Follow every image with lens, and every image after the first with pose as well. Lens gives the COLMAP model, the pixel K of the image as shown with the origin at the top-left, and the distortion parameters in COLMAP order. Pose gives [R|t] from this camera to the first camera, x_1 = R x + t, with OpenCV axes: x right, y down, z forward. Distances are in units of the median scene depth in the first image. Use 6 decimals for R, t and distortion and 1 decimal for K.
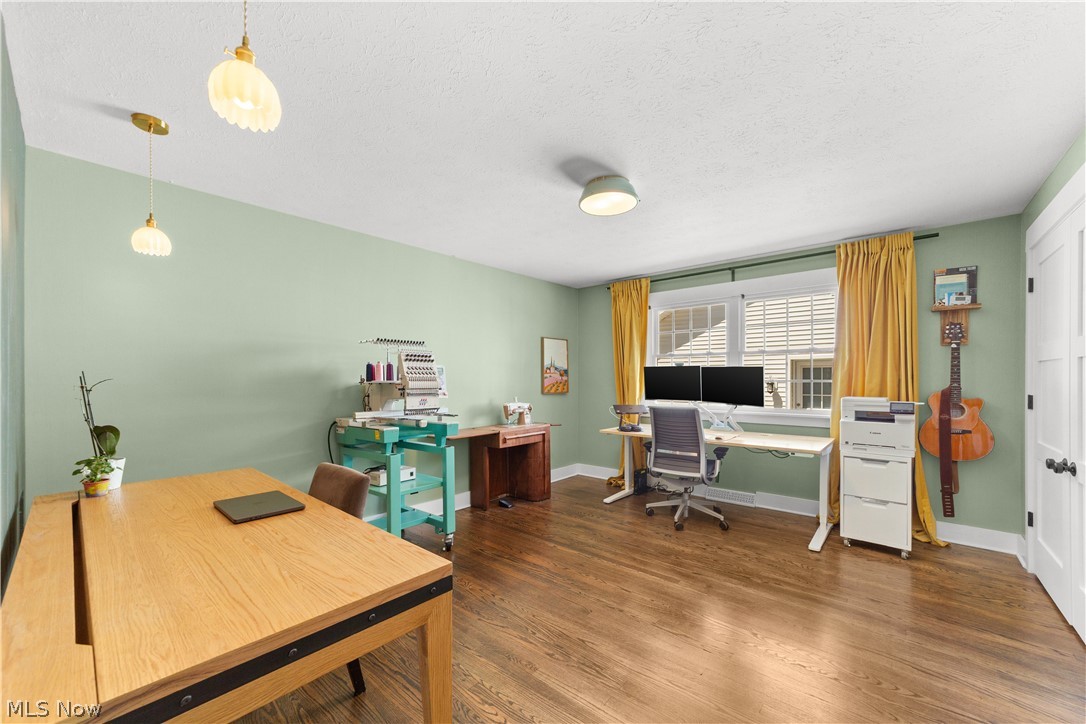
lens RADIAL K [[416.7, 0, 533.3], [0, 416.7, 379.8], [0, 0, 1]] dist [0.003814, 0.000635]
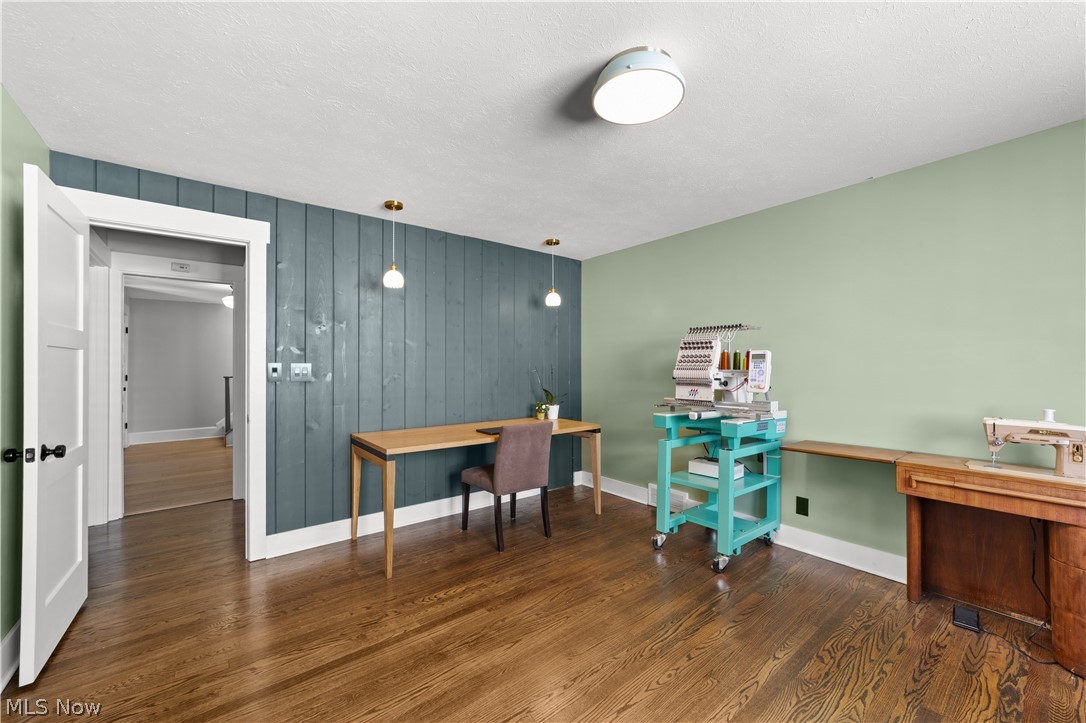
lens RADIAL K [[416.7, 0, 542.3], [0, 416.7, 365.7], [0, 0, 1]] dist [0.003814, 0.000635]
pose [[-0.150747, 0.000666, -0.988572, 0.704500], [0.003084, 0.999995, 0.000204, -0.008062], [0.988568, -0.003018, -0.150748, 0.802801]]
